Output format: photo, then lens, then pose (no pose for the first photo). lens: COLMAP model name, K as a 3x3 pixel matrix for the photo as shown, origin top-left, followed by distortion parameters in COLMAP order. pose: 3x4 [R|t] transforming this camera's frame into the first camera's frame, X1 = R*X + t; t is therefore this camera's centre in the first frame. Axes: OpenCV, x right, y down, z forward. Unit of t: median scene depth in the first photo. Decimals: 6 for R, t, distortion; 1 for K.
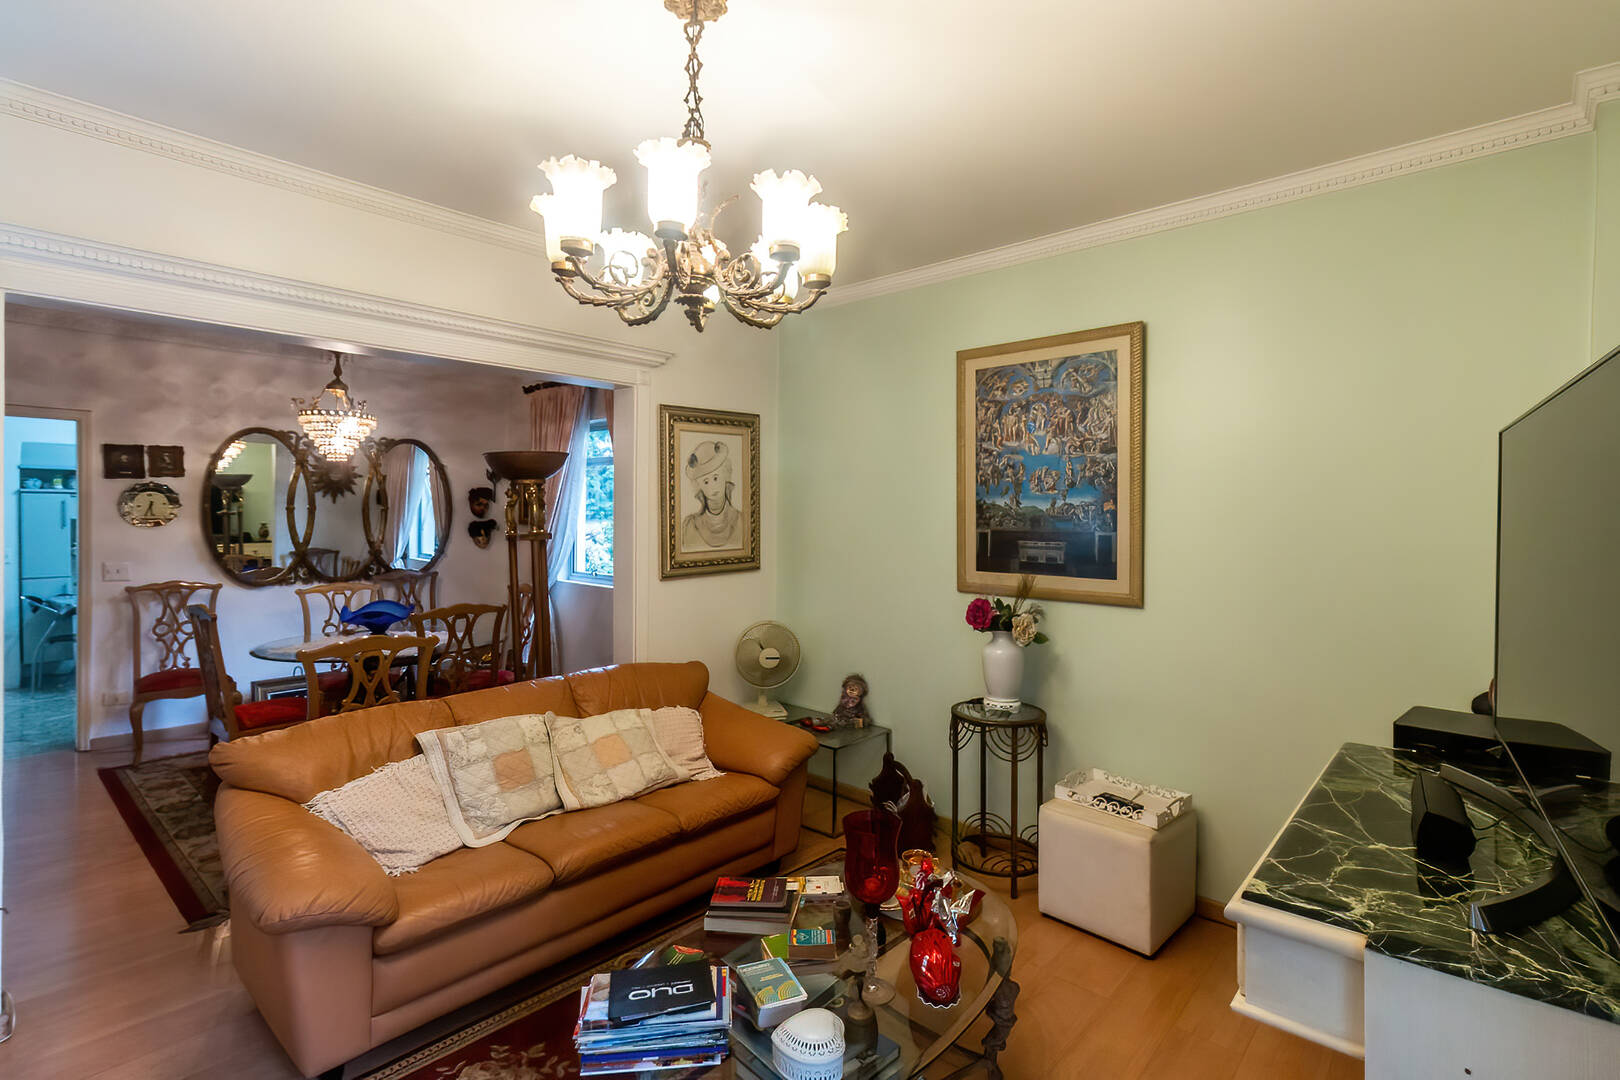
lens RADIAL K [[760.8, 0, 806.1], [0, 760.8, 527.3], [0, 0, 1]] dist [0.008116, -0.001219]
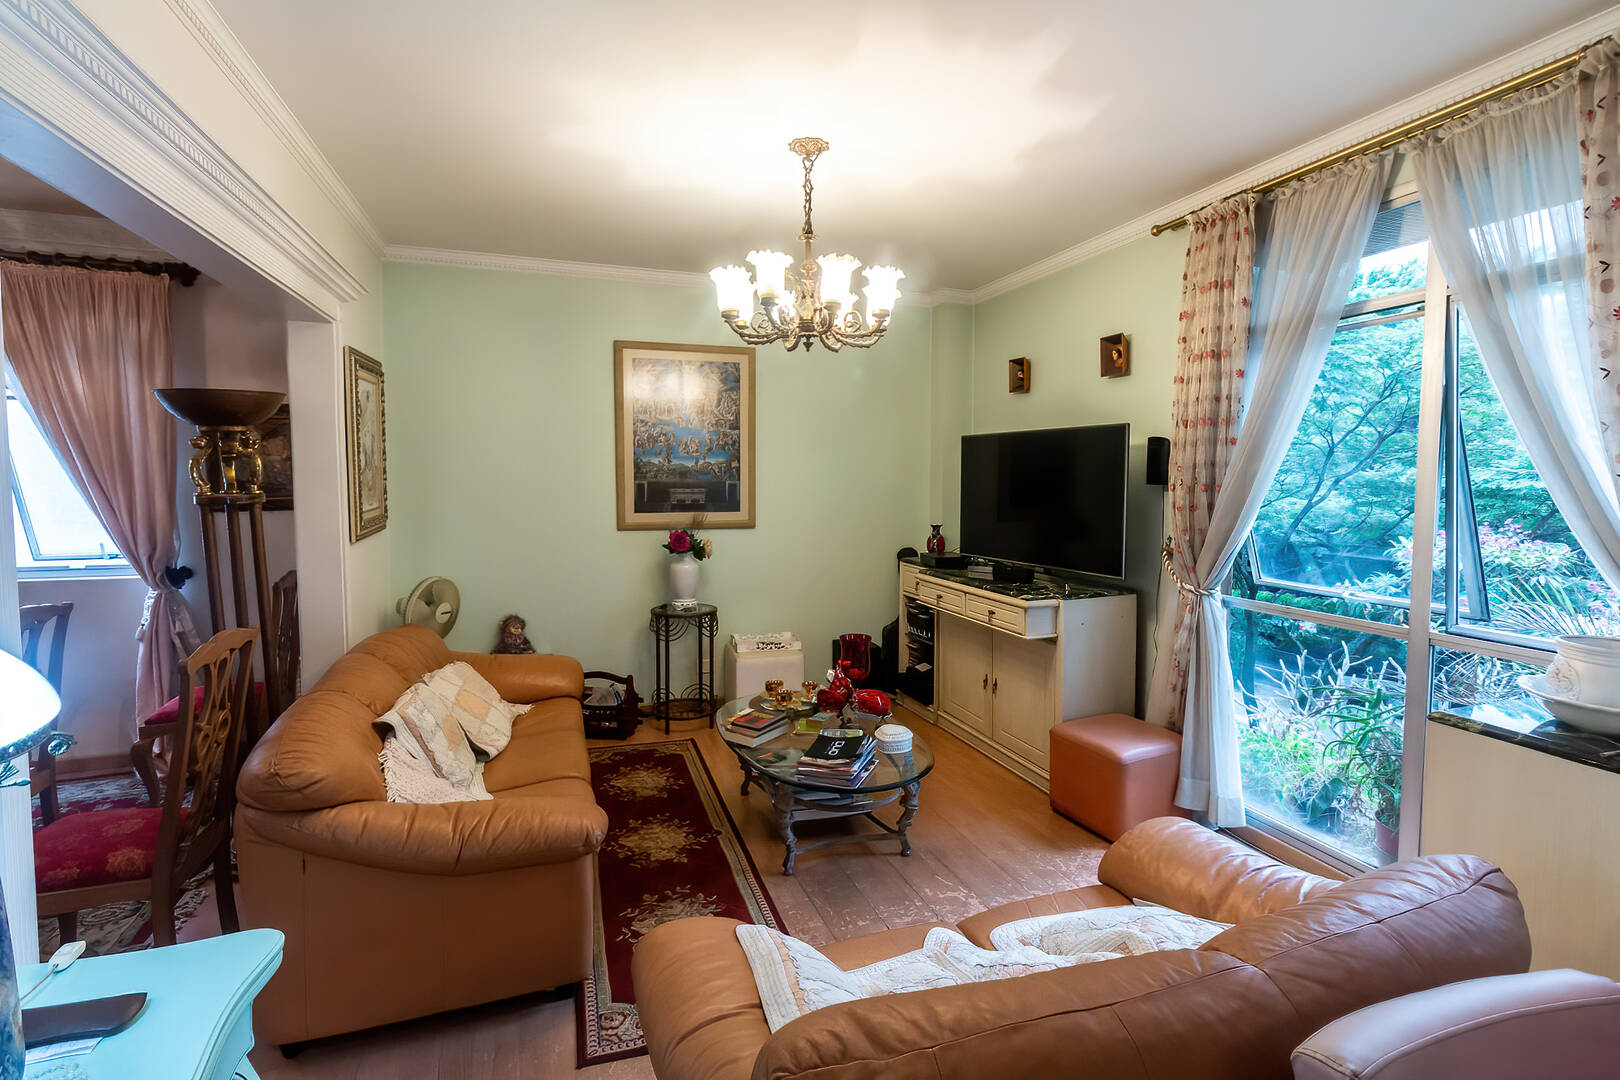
lens RADIAL K [[760.8, 0, 802.9], [0, 760.8, 520.0], [0, 0, 1]] dist [0.008116, -0.001219]
pose [[0.495222, -0.057889, 0.866836, -0.555243], [0.016939, 0.998231, 0.056986, -0.000505], [-0.868601, -0.013537, 0.495326, 0.074471]]
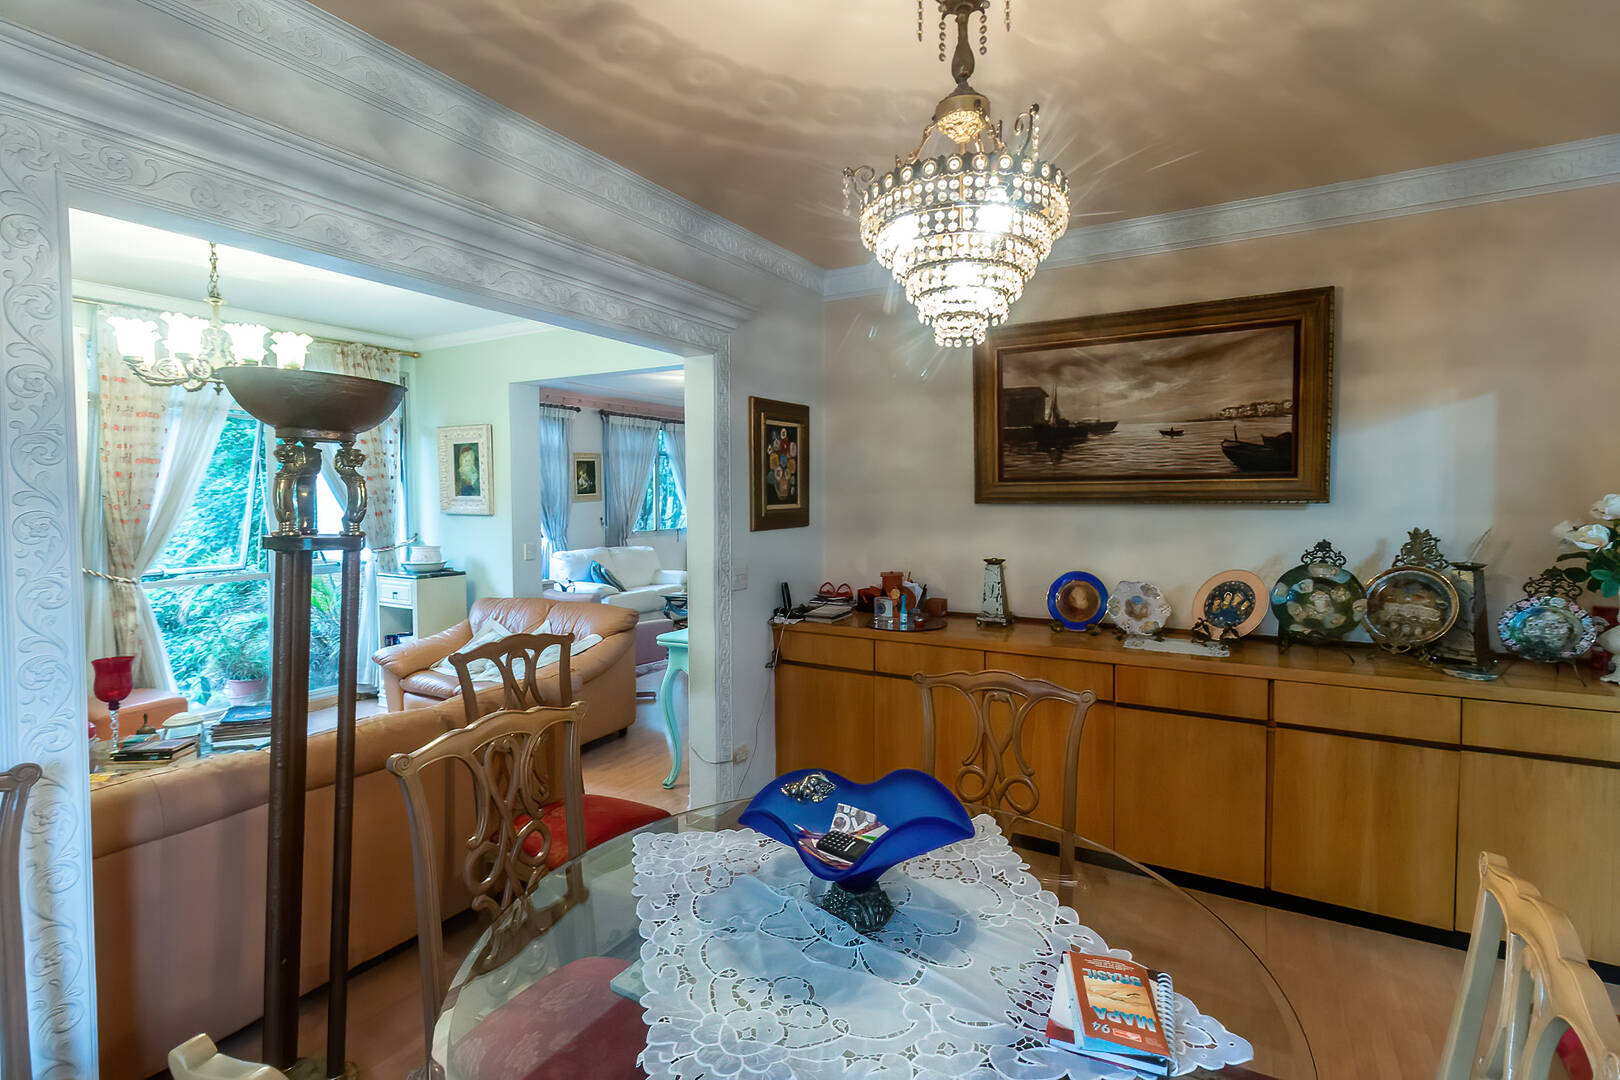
lens RADIAL K [[760.8, 0, 838.0], [0, 760.8, 522.3], [0, 0, 1]] dist [0.008116, -0.001219]
pose [[-0.971497, 0.001540, -0.237049, -0.422768], [-0.011010, 0.998607, 0.051611, -0.022156], [0.236798, 0.052750, -0.970126, 1.156106]]
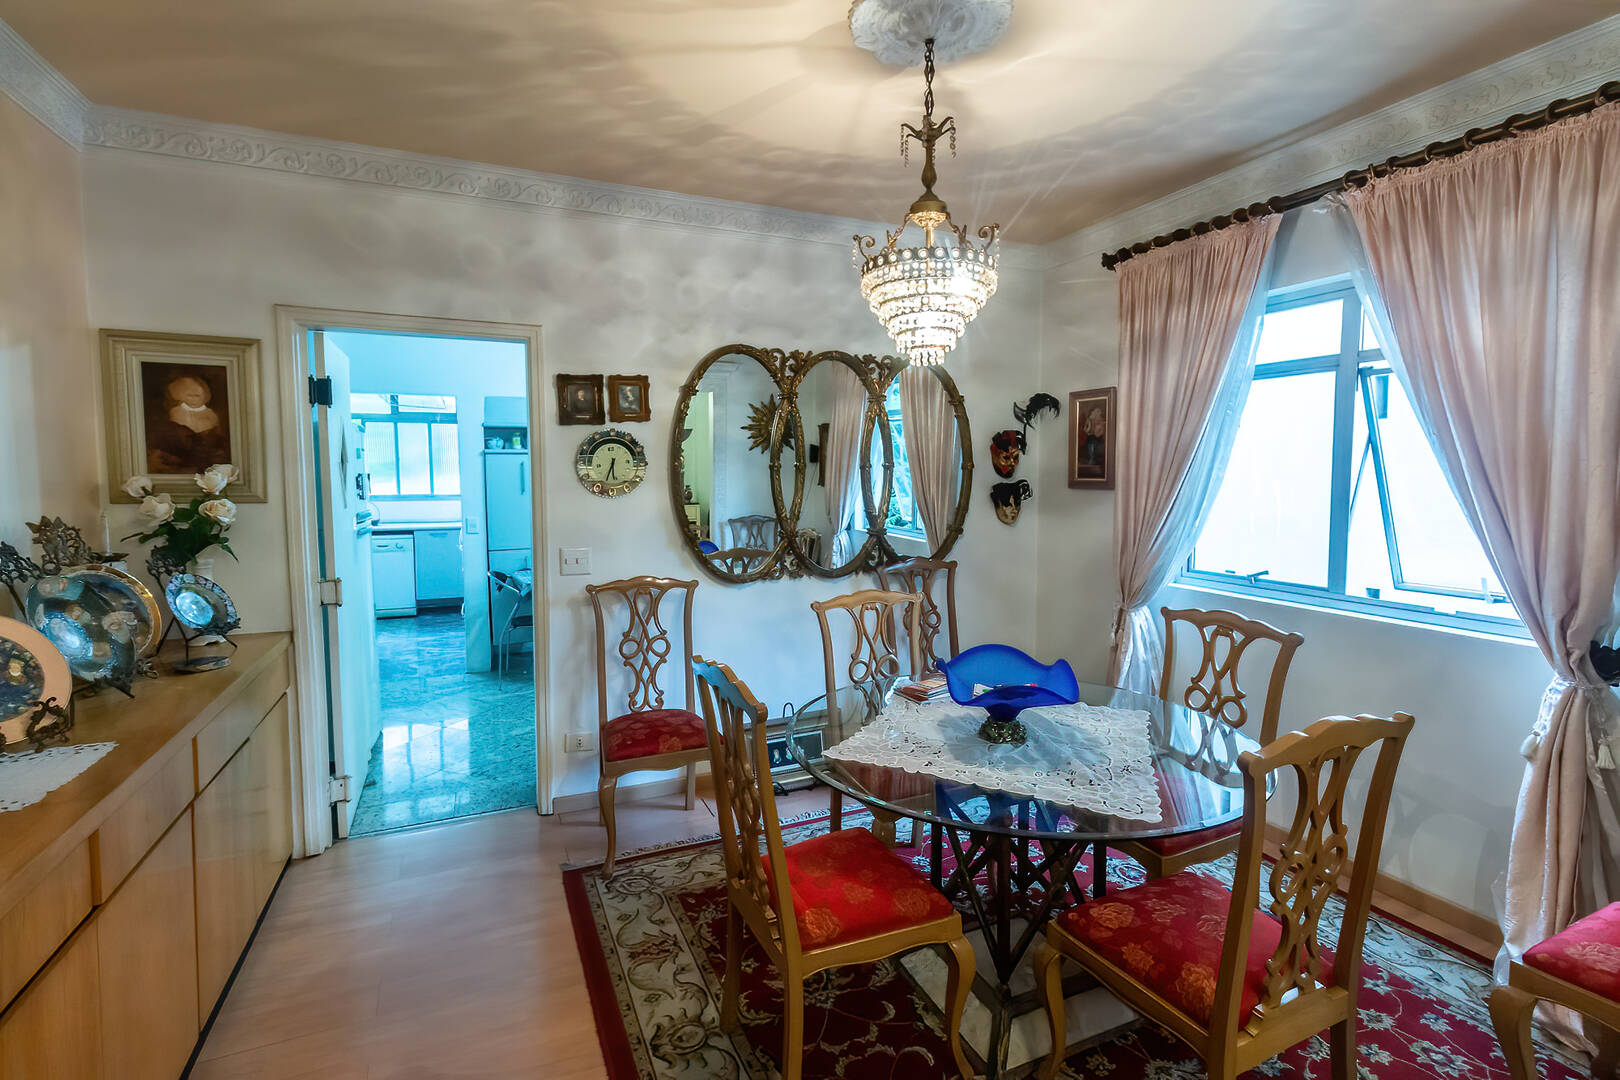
lens RADIAL K [[760.8, 0, 812.3], [0, 760.8, 529.6], [0, 0, 1]] dist [0.008116, -0.001219]
pose [[0.913553, 0.019323, -0.406261, -0.428371], [0.004590, 0.998317, 0.057807, -0.009321], [0.406695, -0.054674, 0.911927, 0.462752]]
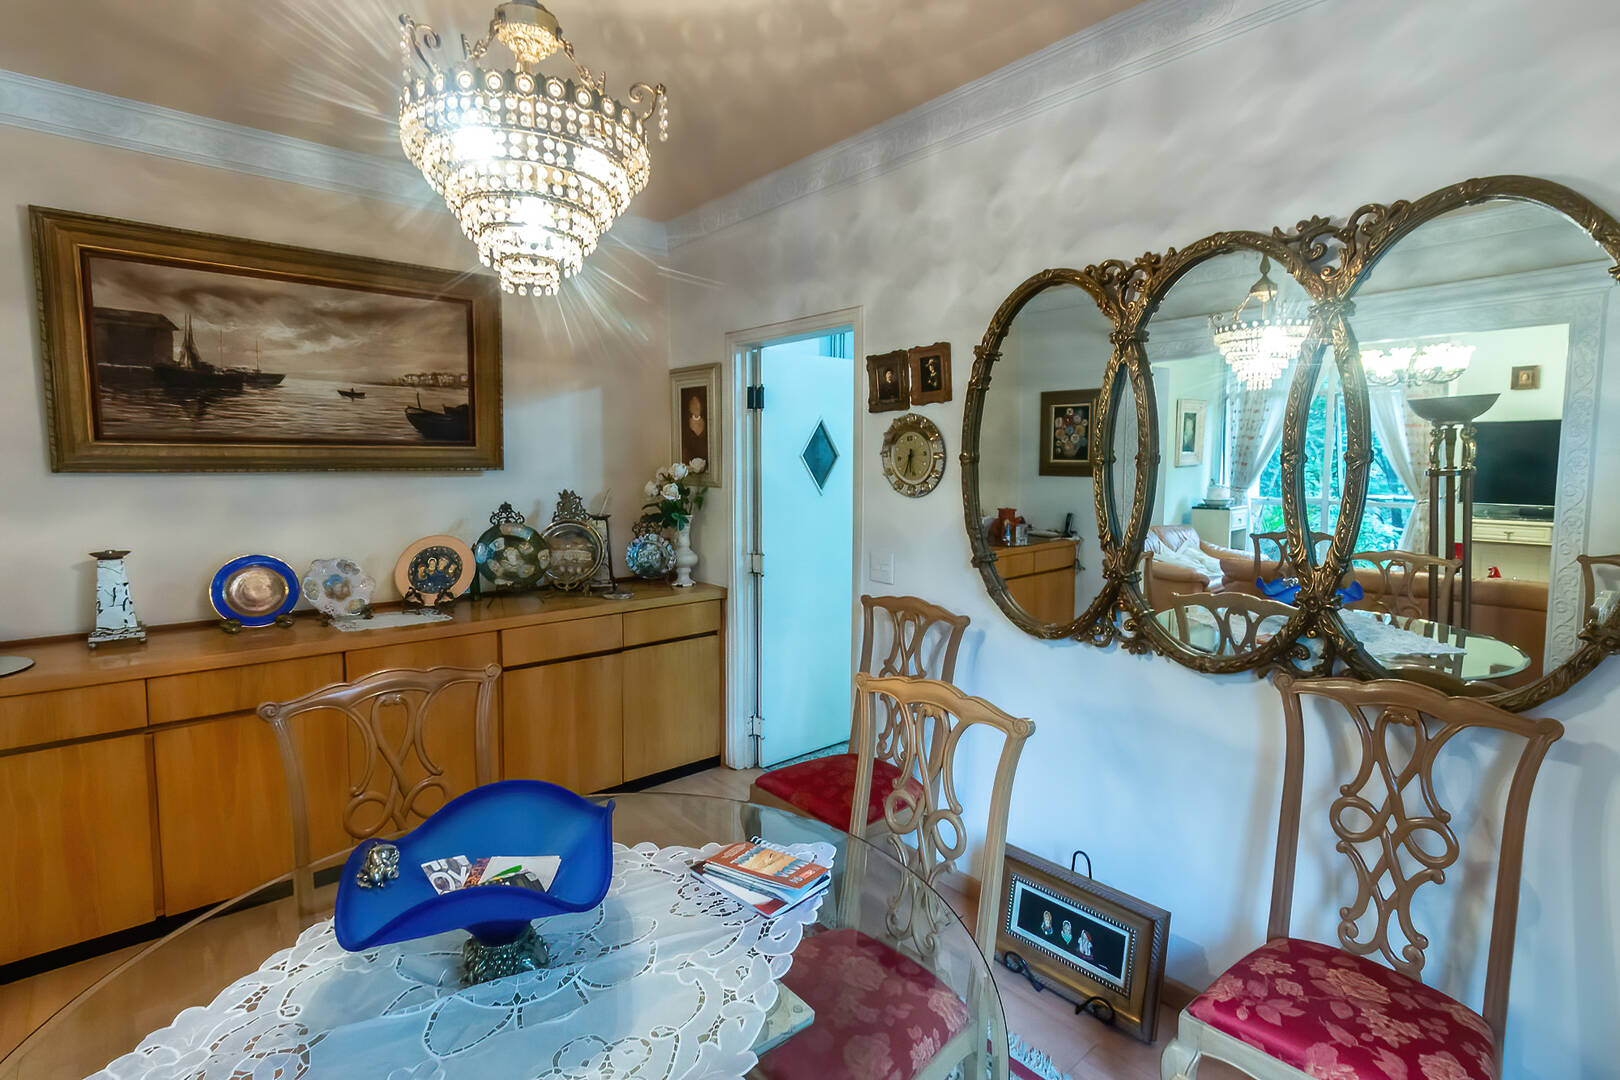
lens RADIAL K [[760.8, 0, 804.5], [0, 760.8, 528.4], [0, 0, 1]] dist [0.008116, -0.001219]
pose [[-0.124478, 0.075135, -0.989374, -0.295405], [-0.024495, 0.996592, 0.078765, -0.018746], [0.991920, 0.034039, -0.122213, 1.018662]]
